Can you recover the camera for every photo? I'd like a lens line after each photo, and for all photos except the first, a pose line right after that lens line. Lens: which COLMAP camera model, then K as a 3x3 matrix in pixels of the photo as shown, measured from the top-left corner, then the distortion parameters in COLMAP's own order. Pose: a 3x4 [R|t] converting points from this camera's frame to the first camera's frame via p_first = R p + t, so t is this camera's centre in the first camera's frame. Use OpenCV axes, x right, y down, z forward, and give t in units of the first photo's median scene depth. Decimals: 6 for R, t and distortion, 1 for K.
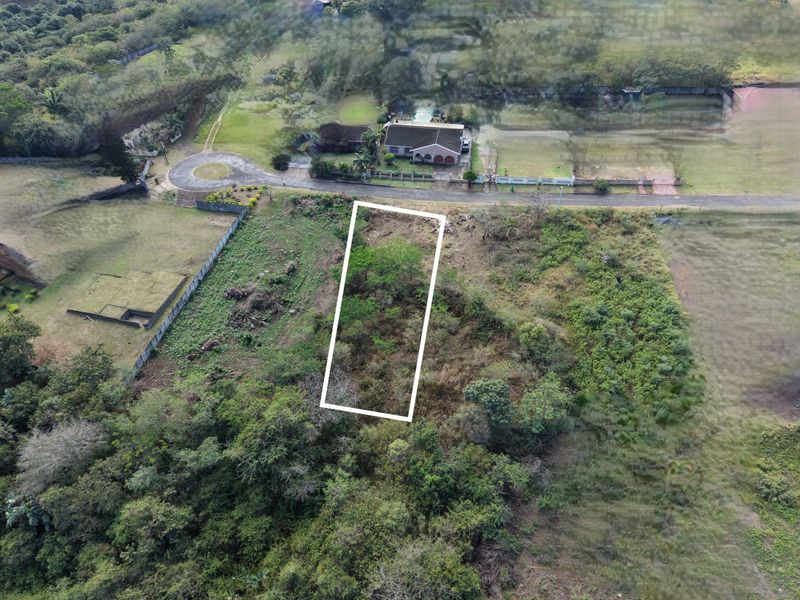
lens RADIAL K [[528.8, 0, 400.0], [0, 528.8, 300.0], [0, 0, 1]] dist [0.024905, -0.020029]
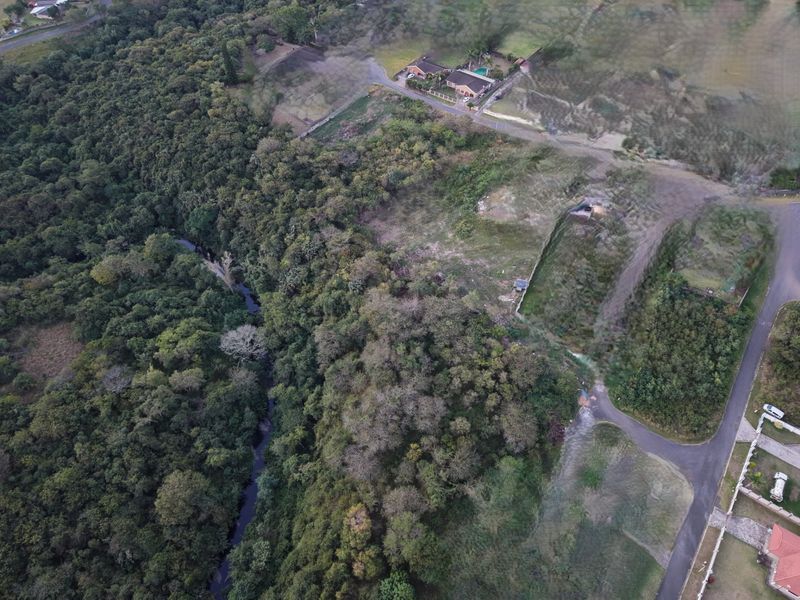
lens RADIAL K [[528.8, 0, 400.0], [0, 528.8, 300.0], [0, 0, 1]] dist [0.024905, -0.020029]
pose [[0.864724, 0.381431, -0.326745, 1.458005], [-0.337372, 0.923071, 0.184715, 0.288167], [0.372065, -0.049493, 0.926886, -1.728163]]
